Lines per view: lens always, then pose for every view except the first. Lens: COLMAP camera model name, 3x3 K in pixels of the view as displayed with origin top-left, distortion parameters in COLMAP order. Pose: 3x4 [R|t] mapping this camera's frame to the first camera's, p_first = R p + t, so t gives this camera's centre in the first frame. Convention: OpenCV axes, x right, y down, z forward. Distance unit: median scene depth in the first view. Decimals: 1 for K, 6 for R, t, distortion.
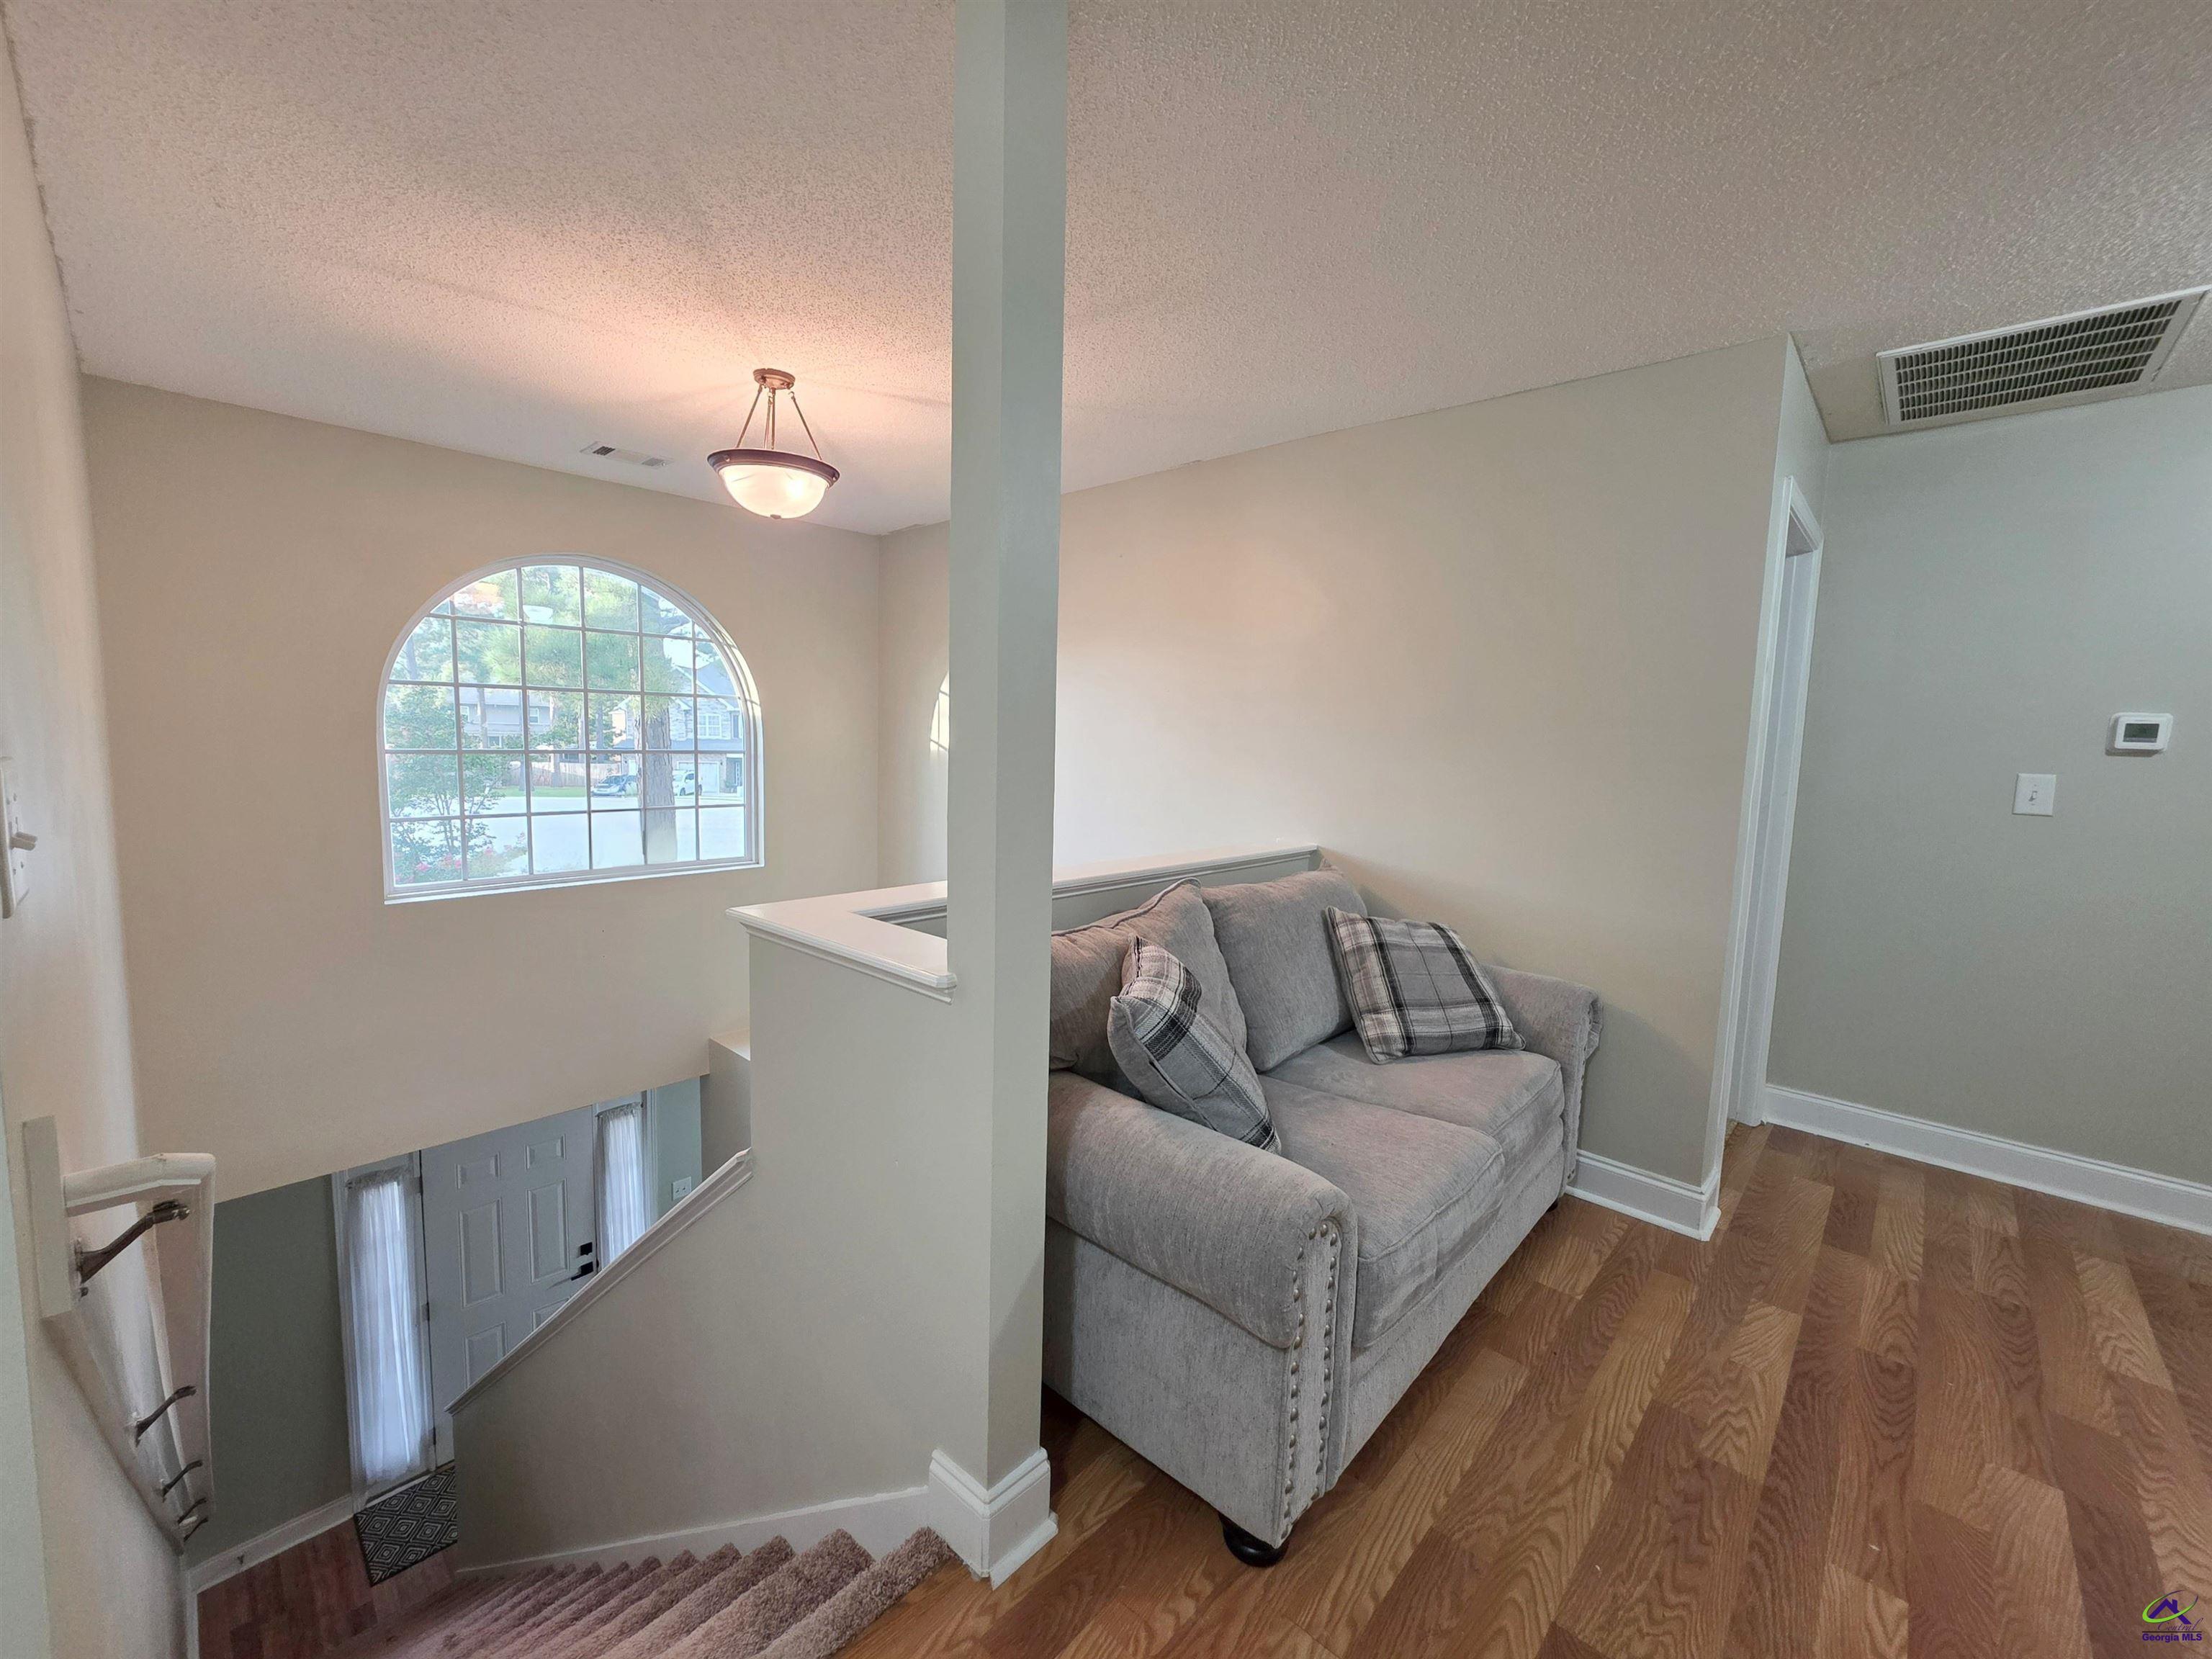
lens RADIAL K [[882.3, 0, 1100.0], [0, 882.3, 829.3], [0, 0, 1]] dist [0.000621, 0.000267]
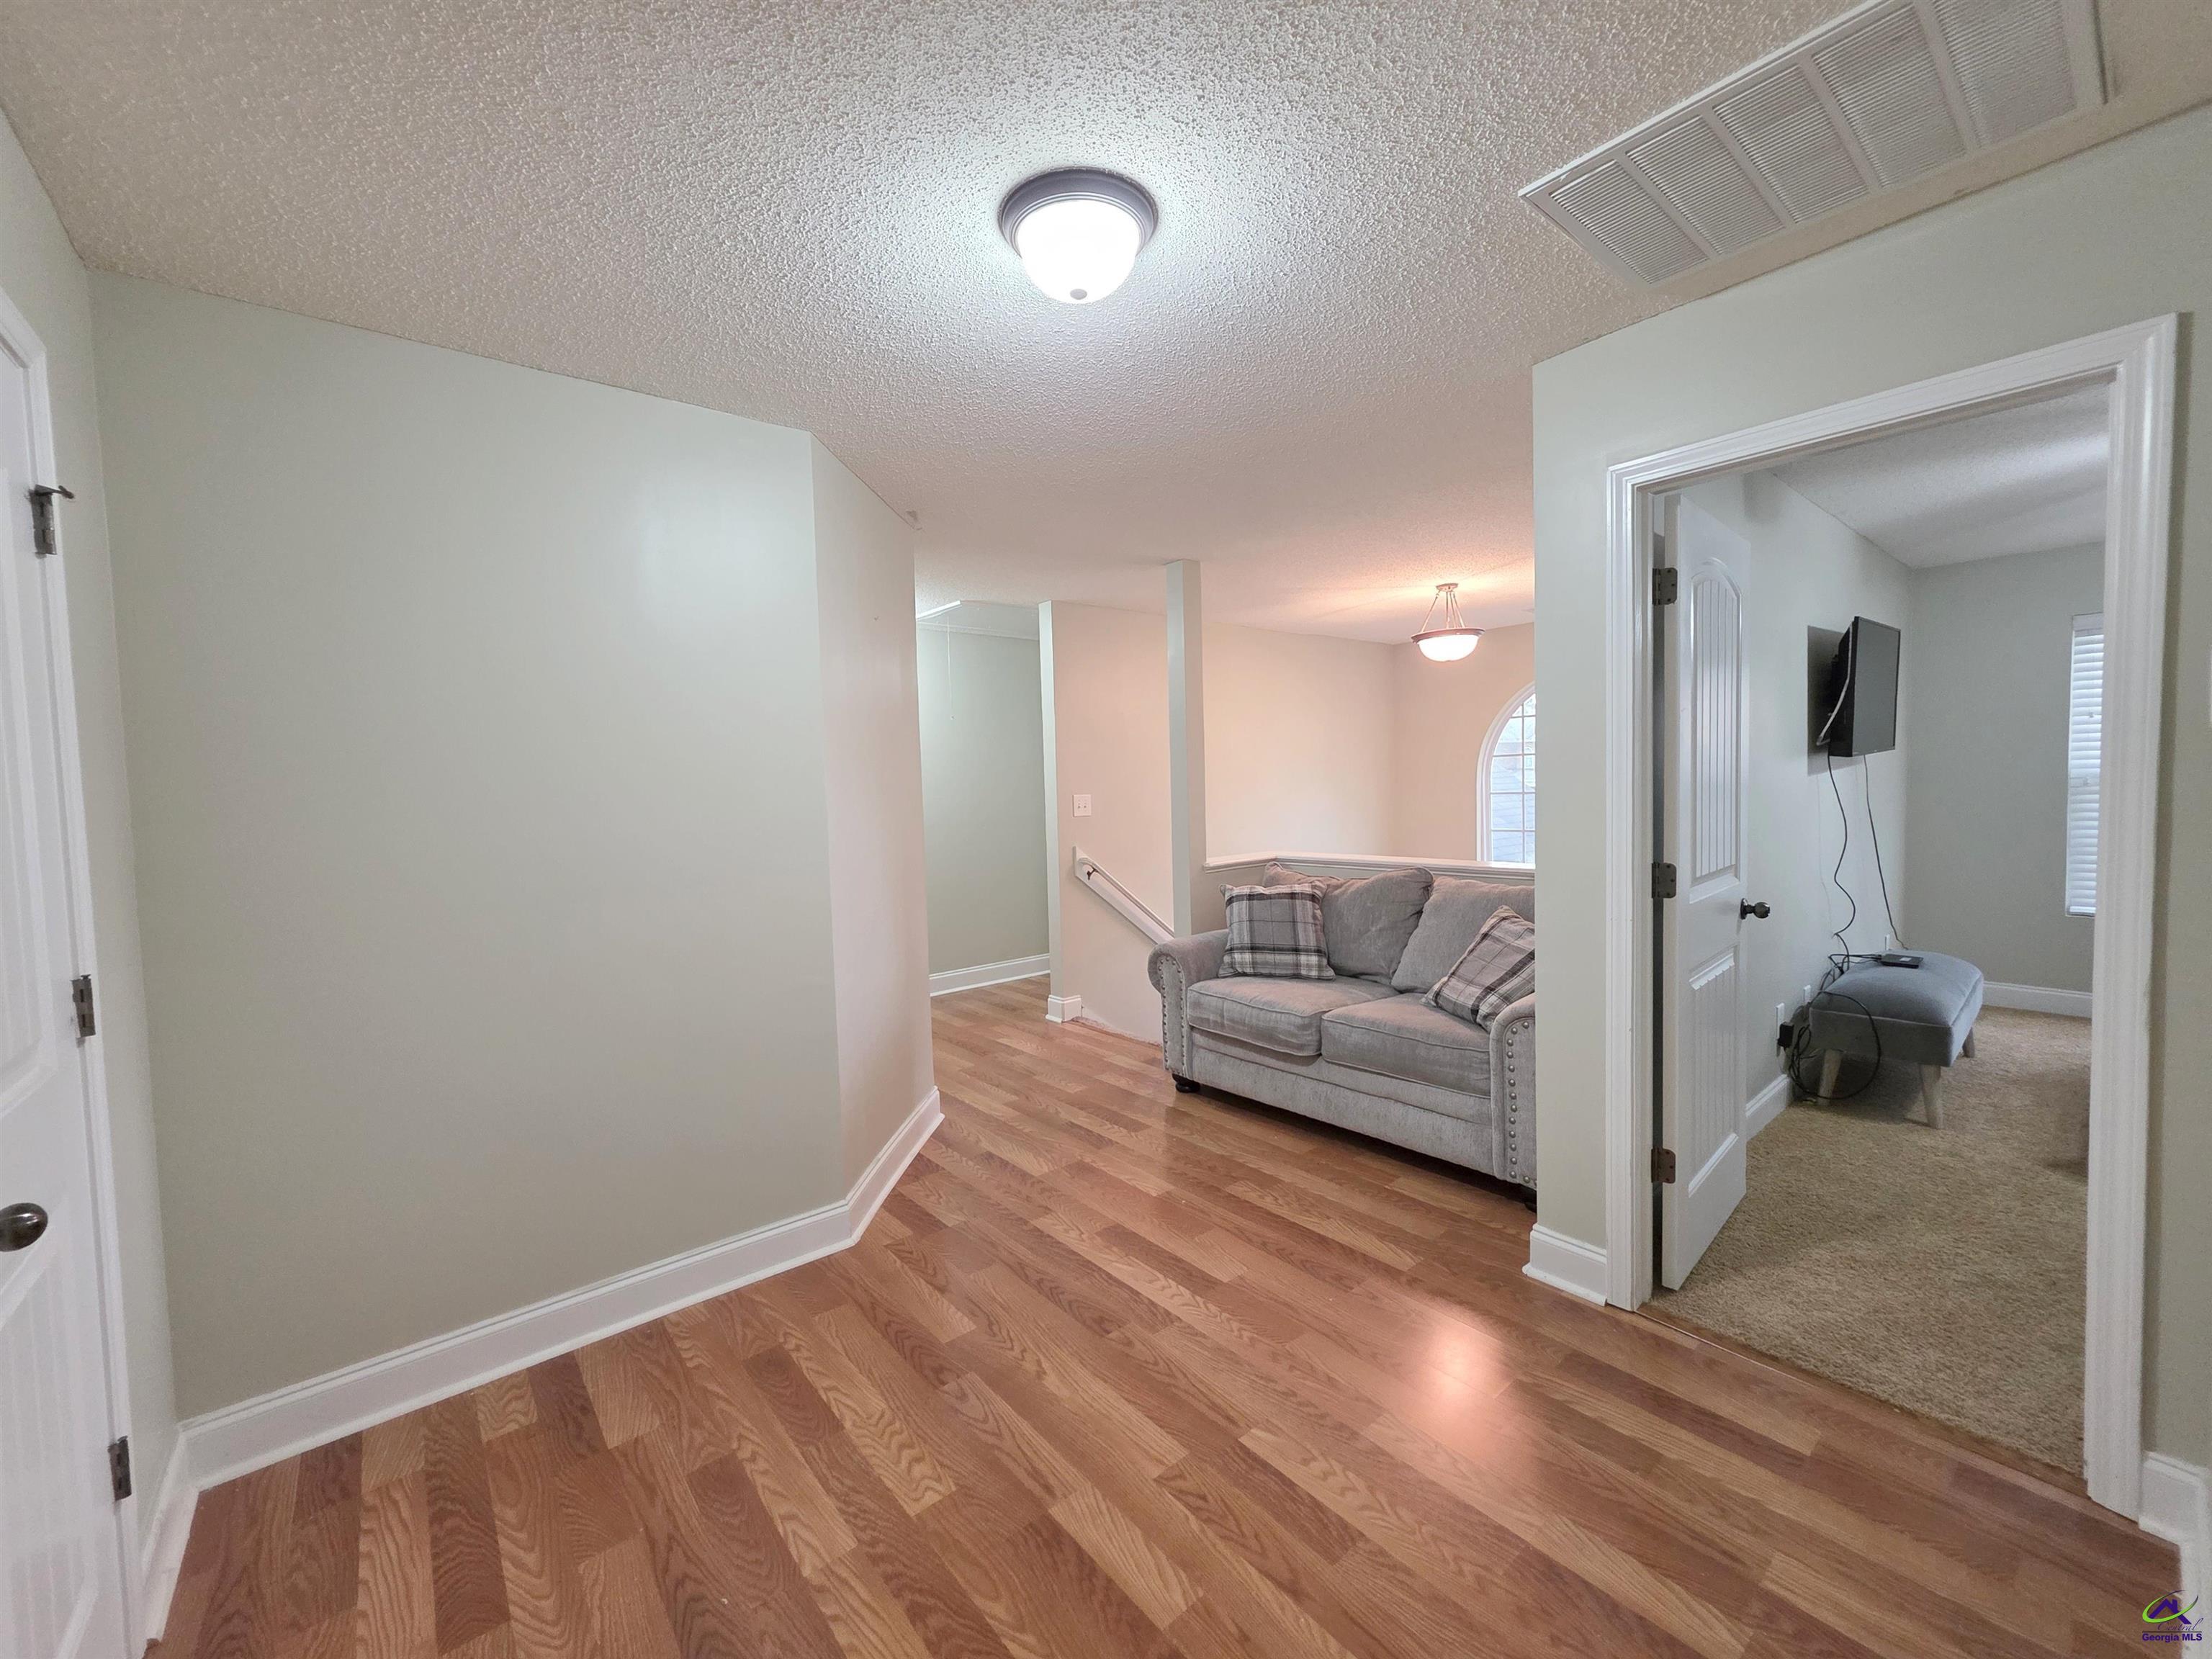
lens RADIAL K [[882.3, 0, 1100.0], [0, 882.3, 829.3], [0, 0, 1]] dist [0.000621, 0.000267]
pose [[-0.120470, 0.034384, -0.992121, 2.179215], [-0.070293, 0.996596, 0.043075, -0.051900], [0.990225, 0.074928, -0.117643, 0.770696]]
